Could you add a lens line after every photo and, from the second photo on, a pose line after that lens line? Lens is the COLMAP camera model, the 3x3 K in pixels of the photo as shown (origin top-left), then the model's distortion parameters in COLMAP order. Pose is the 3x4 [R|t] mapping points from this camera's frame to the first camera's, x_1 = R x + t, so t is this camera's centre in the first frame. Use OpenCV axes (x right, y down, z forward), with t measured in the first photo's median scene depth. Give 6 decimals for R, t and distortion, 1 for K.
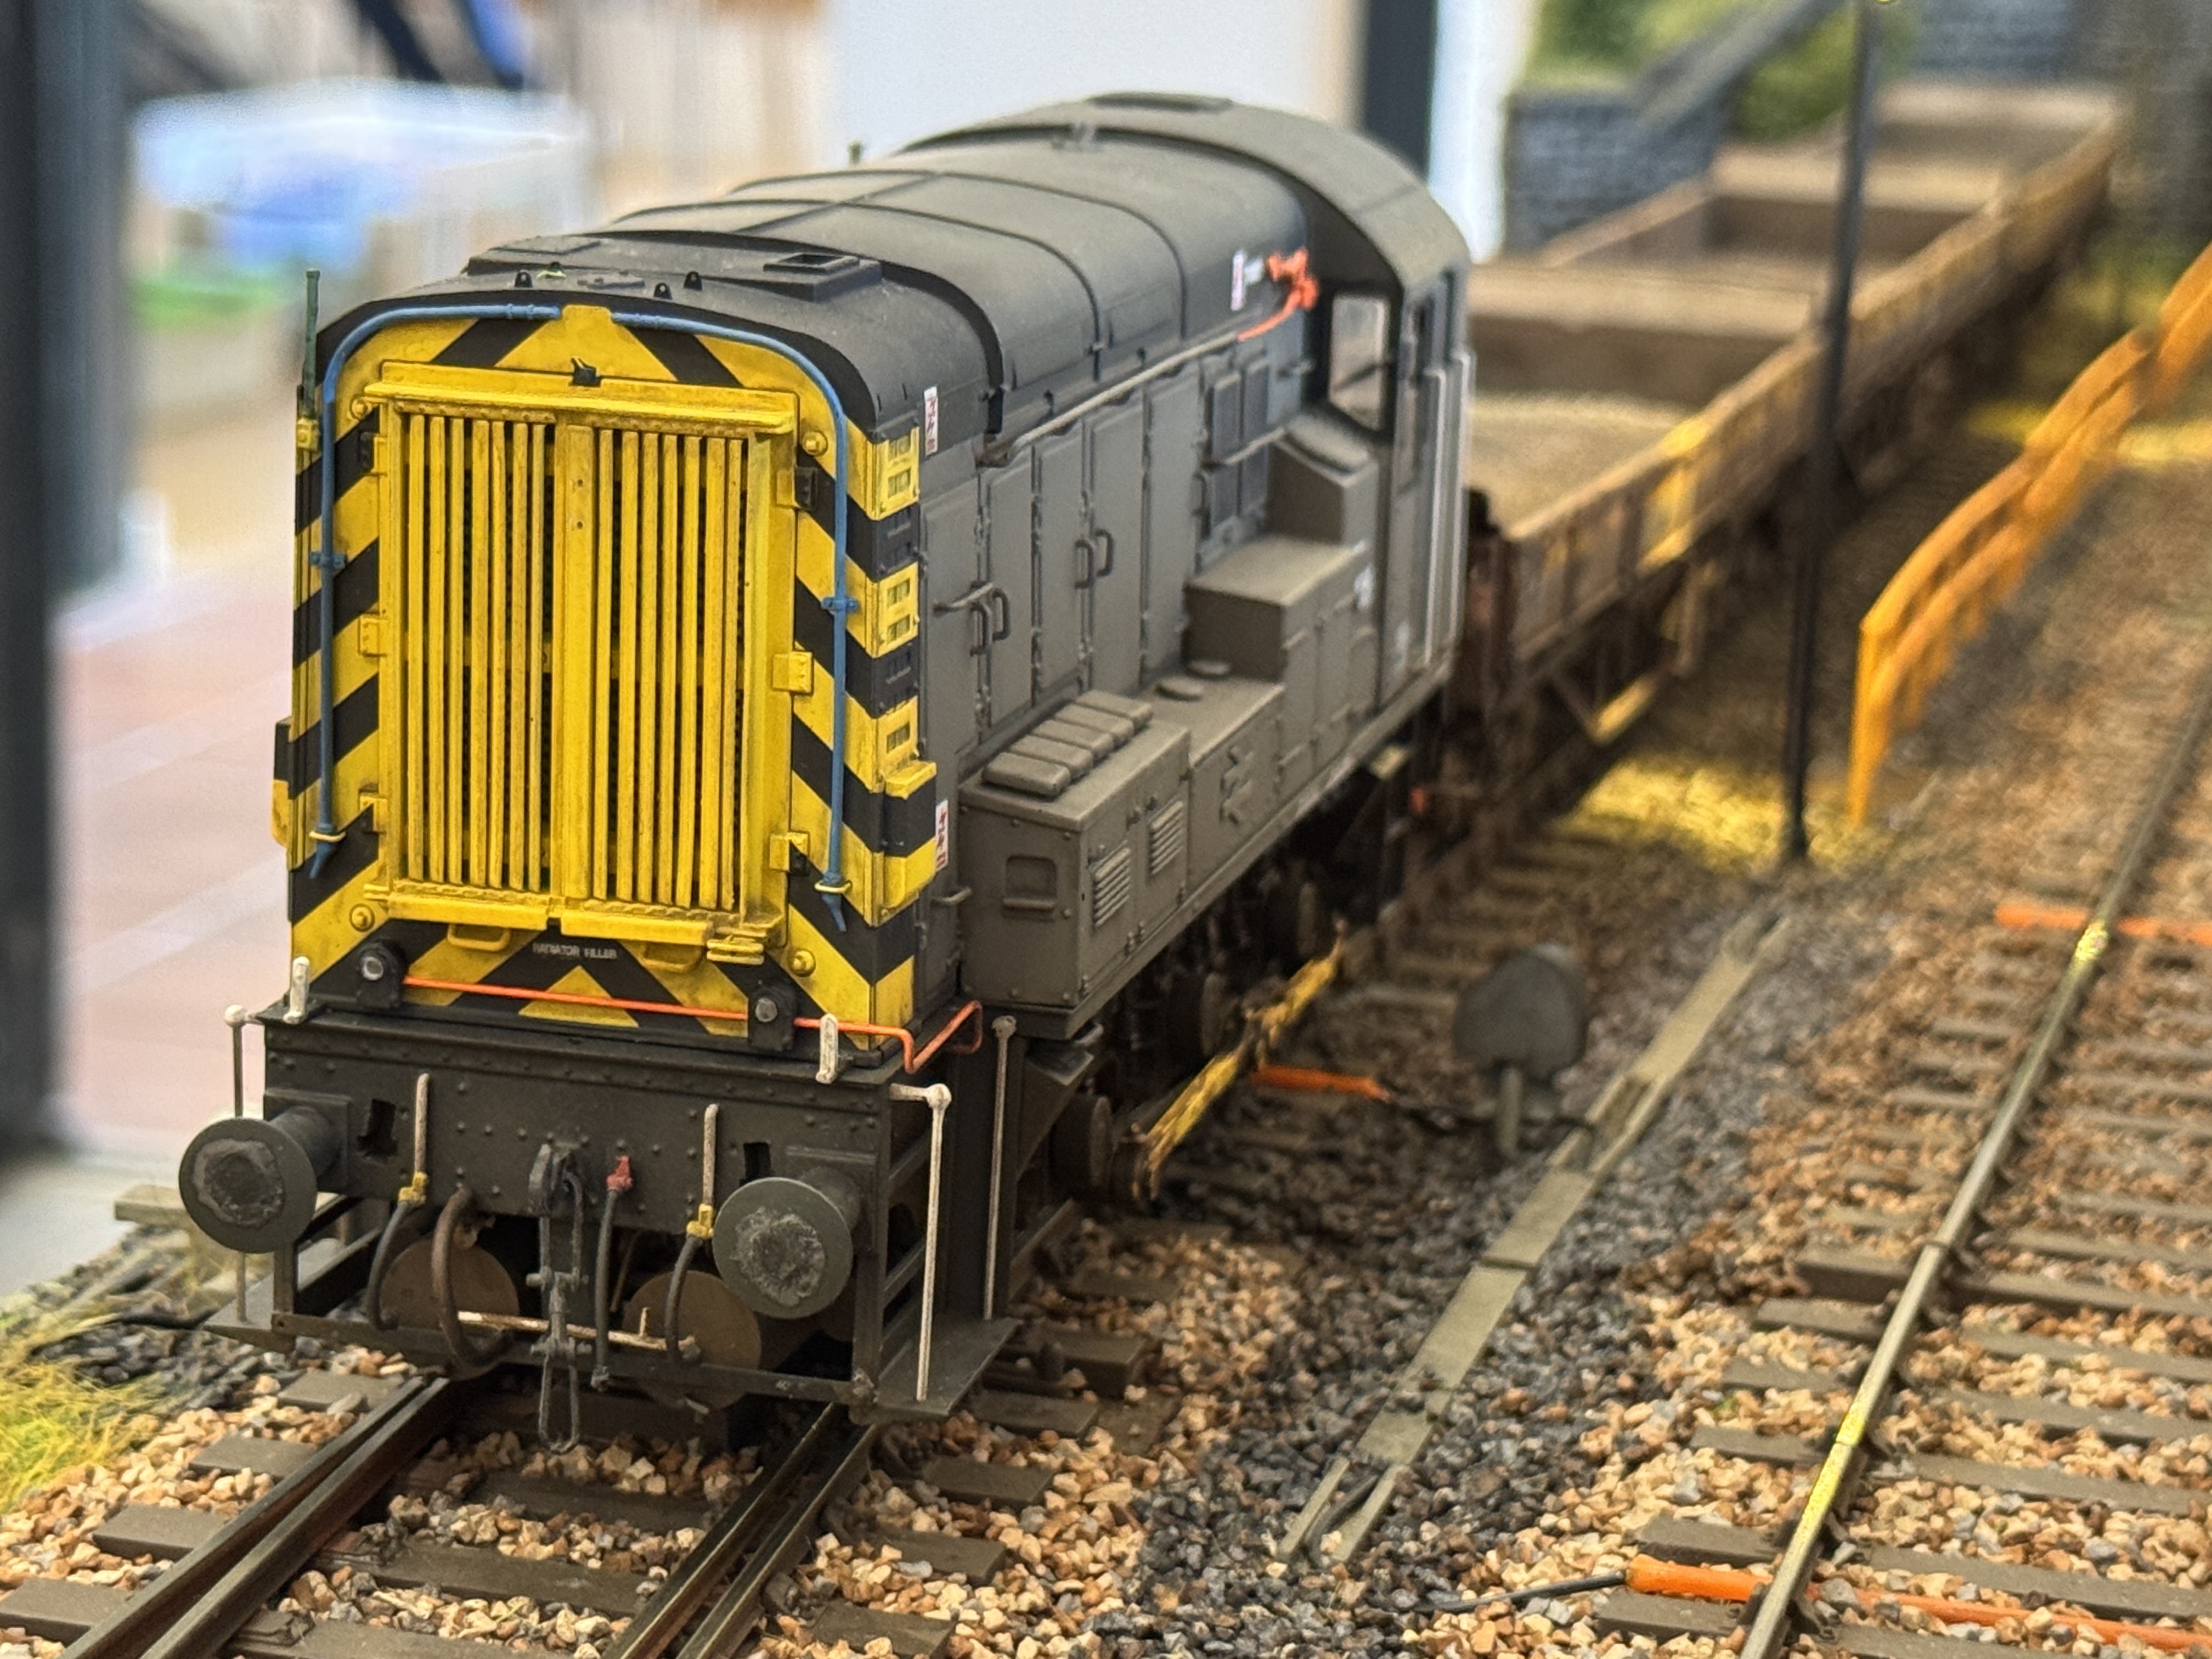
lens RADIAL K [[5042.1, 0, 1106.2], [0, 5042.1, 829.6], [0, 0, 1]] dist [0.136768, 0.000000]
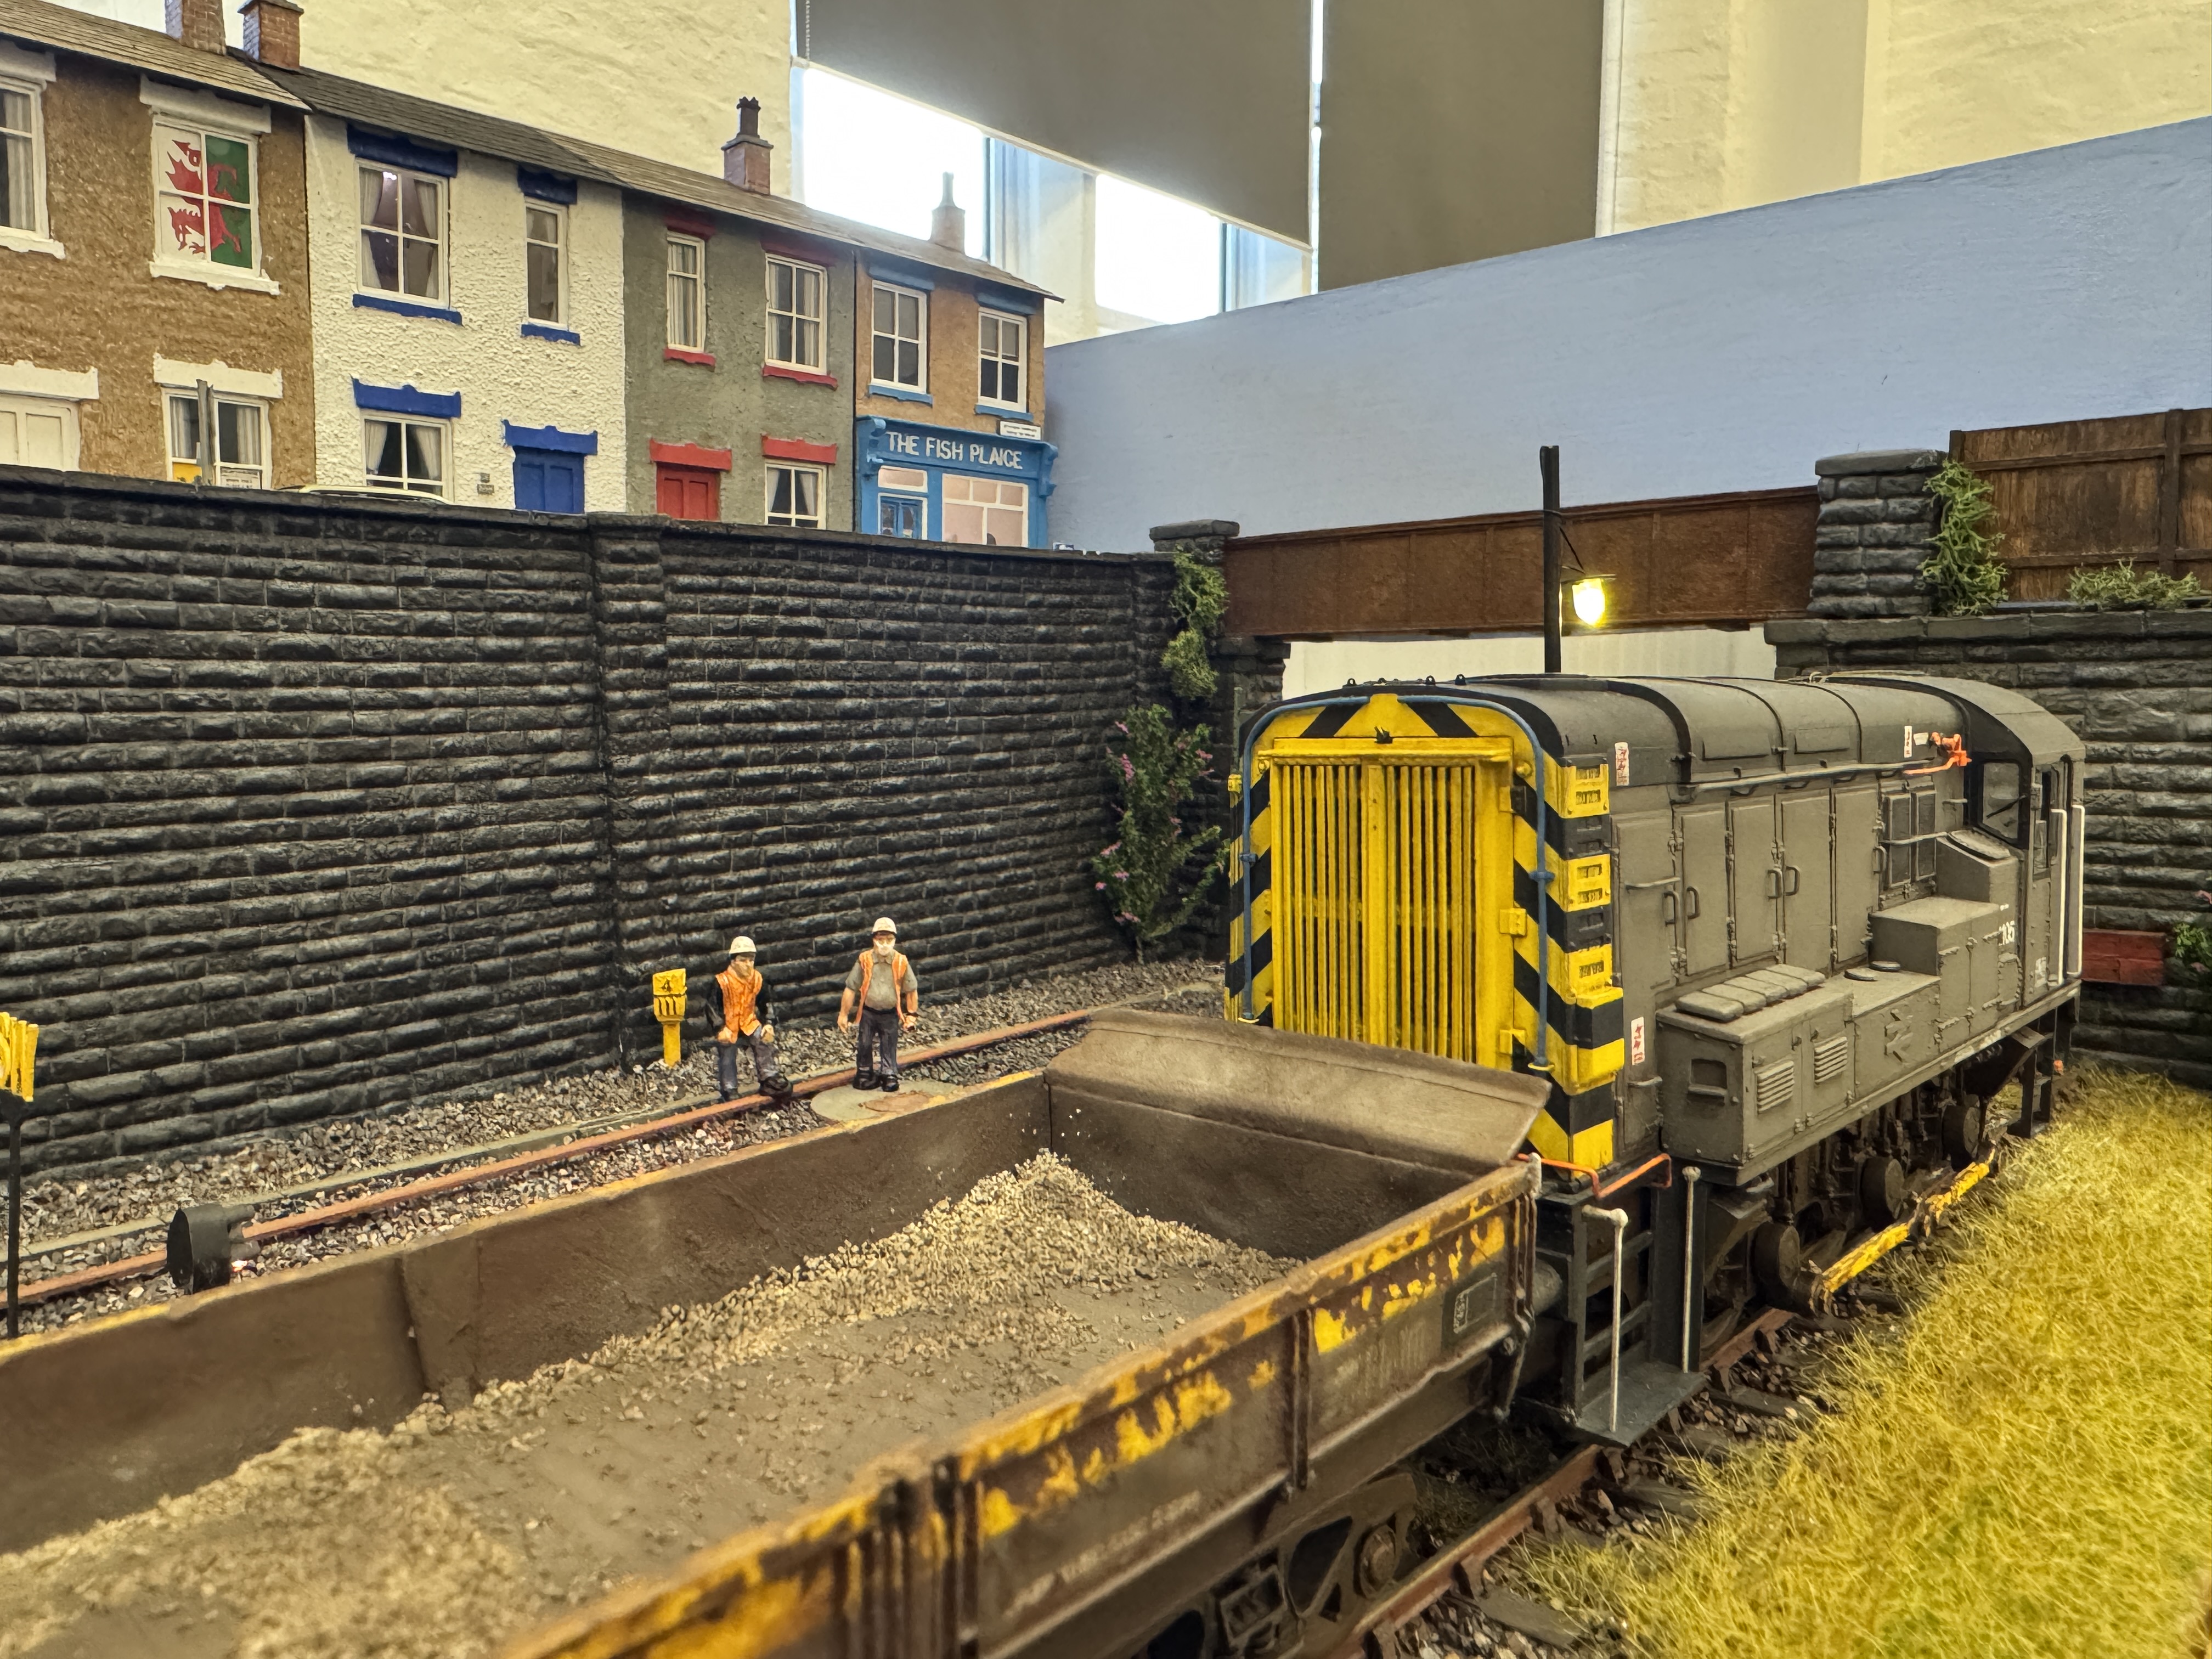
lens RADIAL K [[1597.0, 0, 1008.9], [0, 1597.0, 825.4], [0, 0, 1]] dist [0.005324, -0.007284]
pose [[0.857123, -0.018700, -0.514772, 0.055171], [-0.061705, 0.988417, -0.138648, 0.015885], [0.511403, 0.150603, 0.846041, 0.503042]]
